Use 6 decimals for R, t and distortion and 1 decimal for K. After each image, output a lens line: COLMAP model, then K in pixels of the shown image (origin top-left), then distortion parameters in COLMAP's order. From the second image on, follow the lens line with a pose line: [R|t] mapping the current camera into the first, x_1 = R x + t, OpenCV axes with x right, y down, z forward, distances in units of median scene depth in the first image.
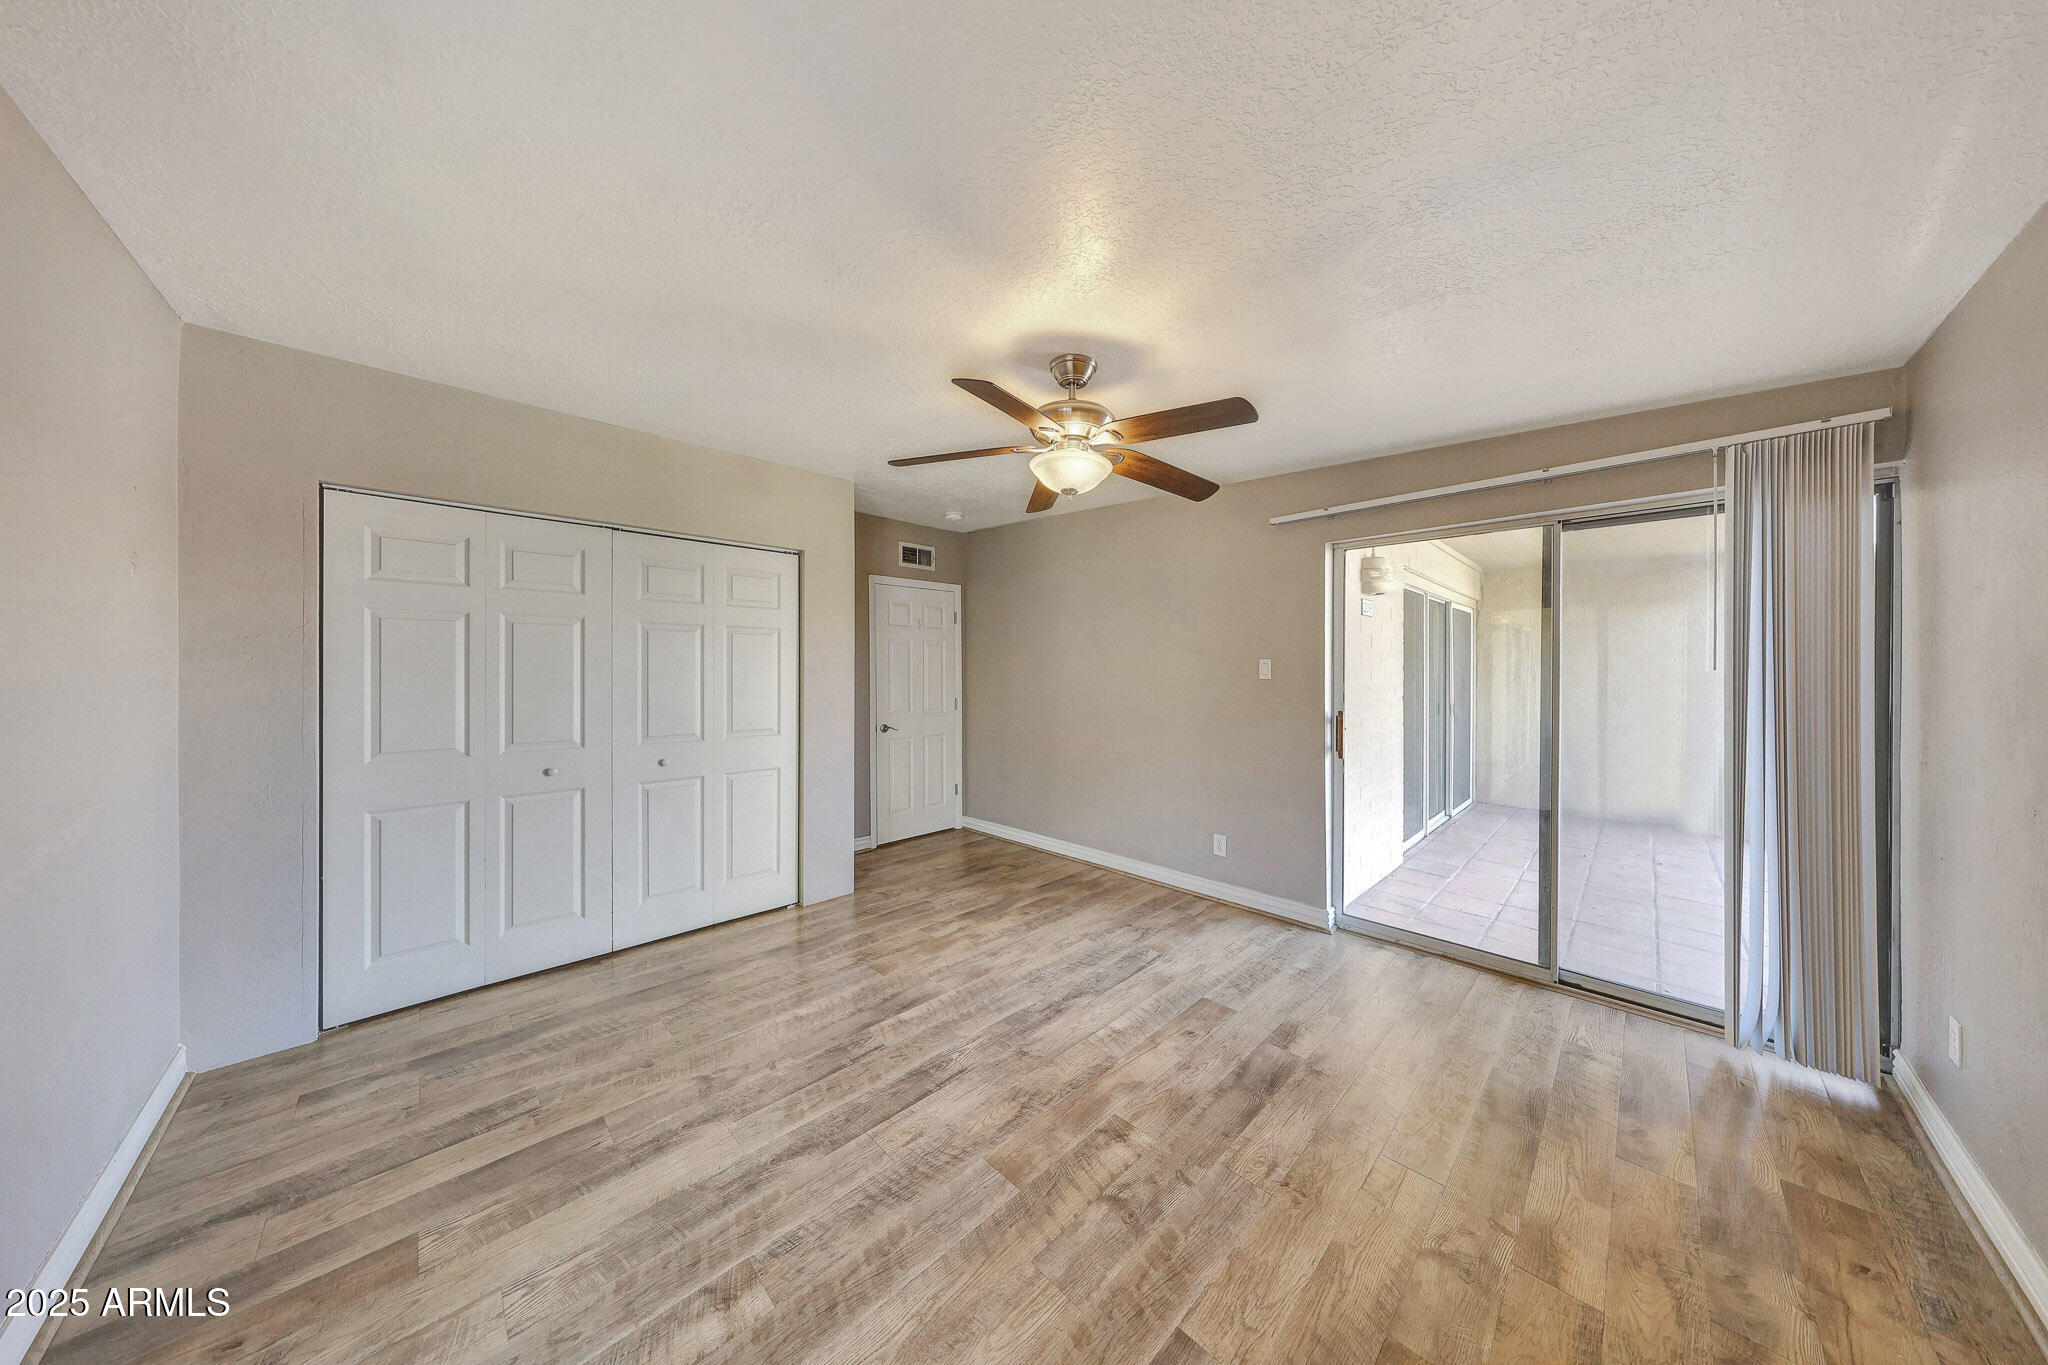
lens RADIAL K [[608.3, 0, 1040.8], [0, 608.3, 669.8], [0, 0, 1]] dist [0.003006, 0.000282]
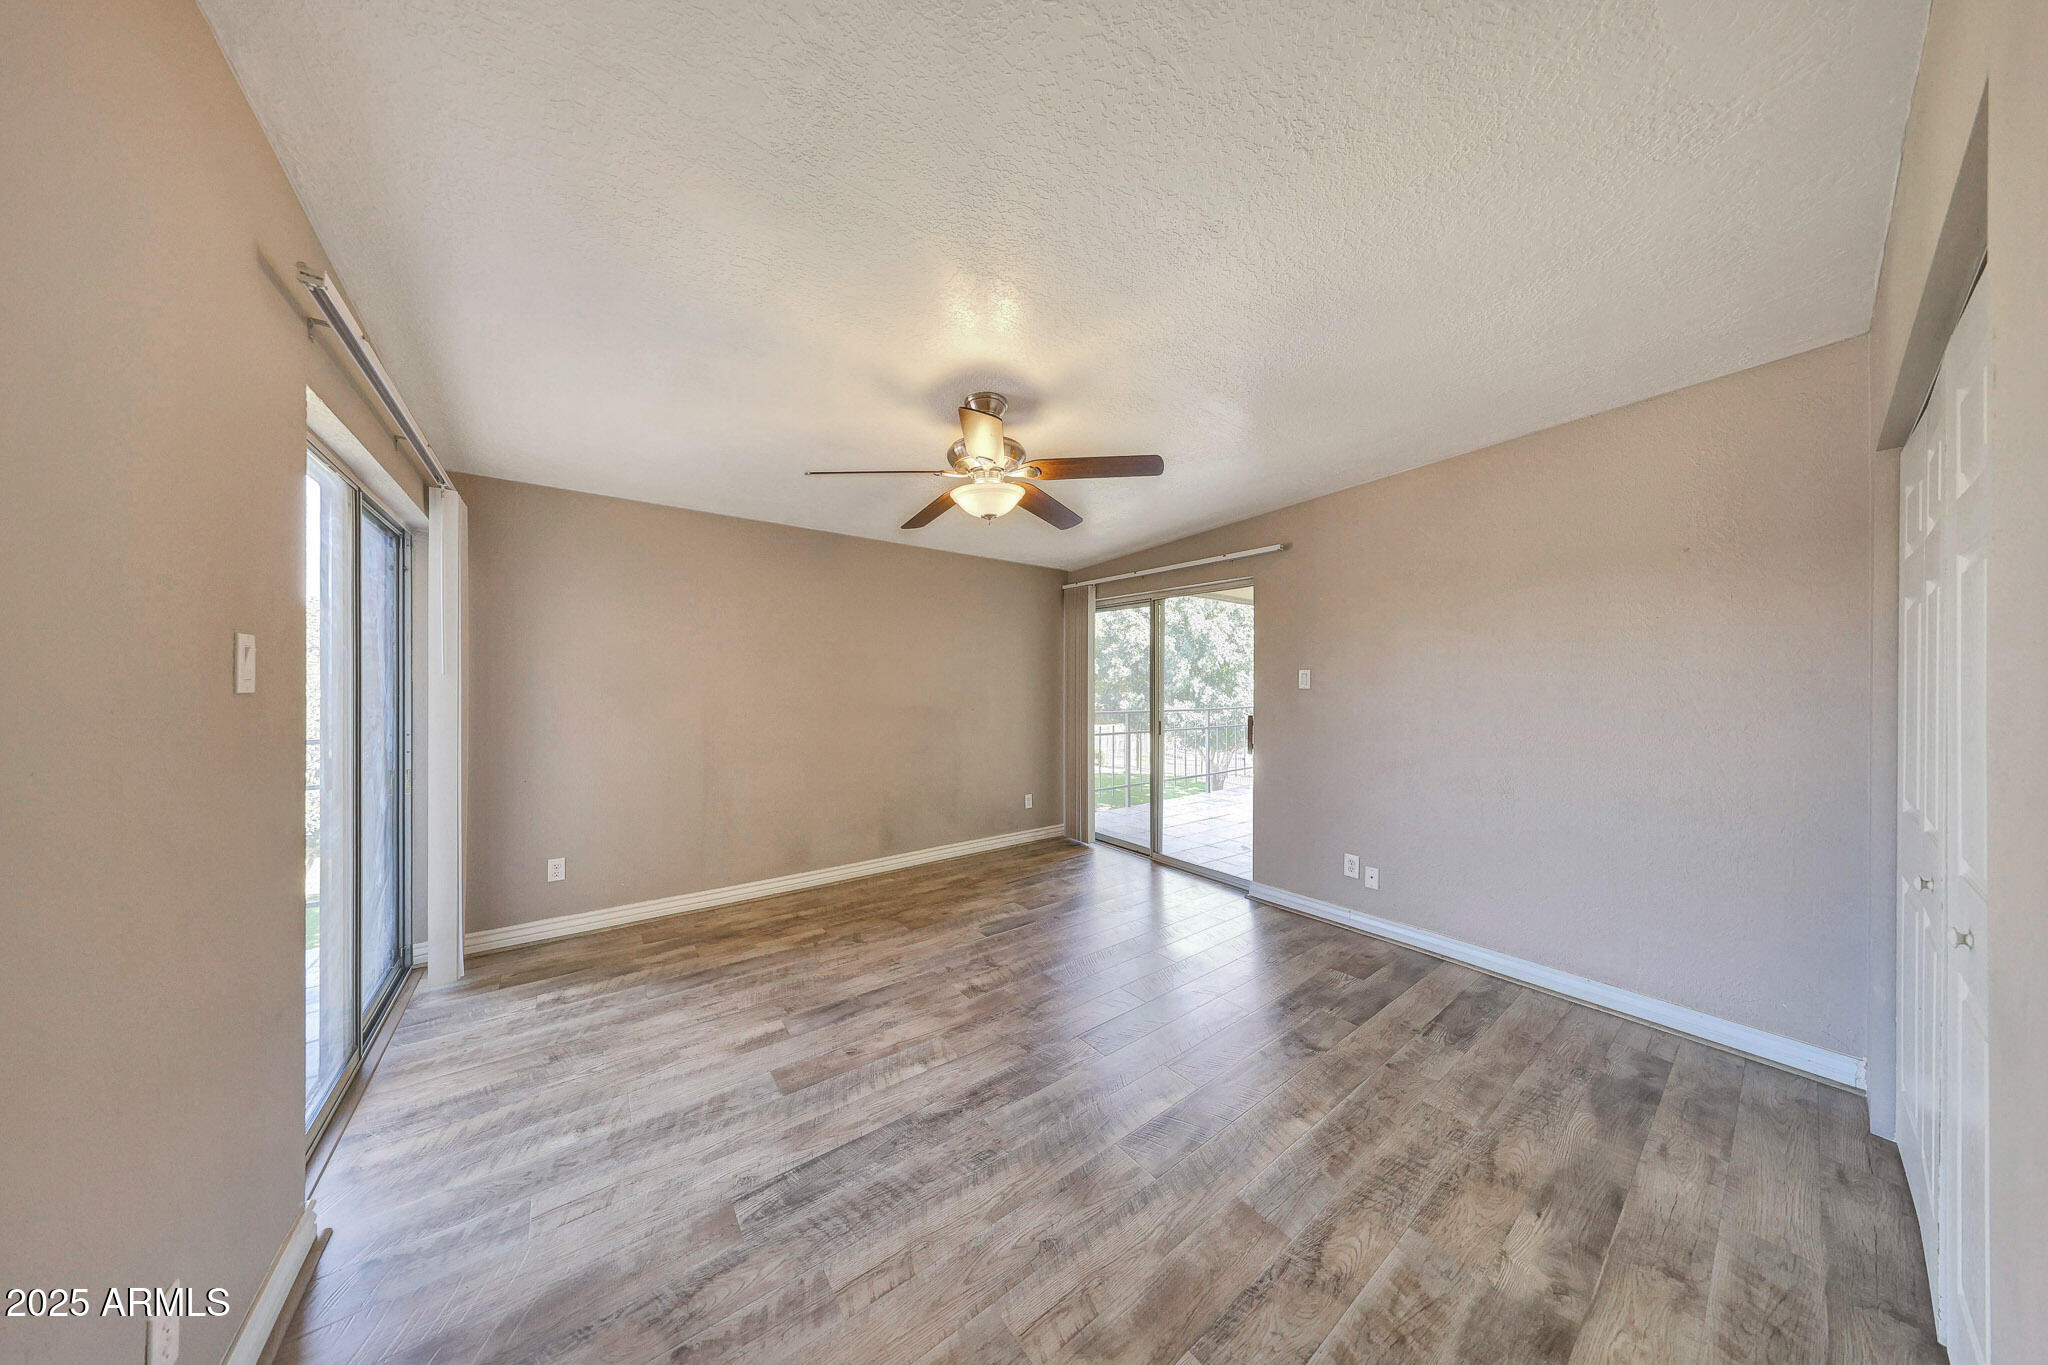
lens RADIAL K [[608.3, 0, 1033.1], [0, 608.3, 679.6], [0, 0, 1]] dist [0.003006, 0.000282]
pose [[-0.990849, -0.007100, 0.134791, -0.173522], [-0.008201, 0.999937, -0.007615, 0.011715], [-0.134729, -0.008651, -0.990845, 2.008440]]
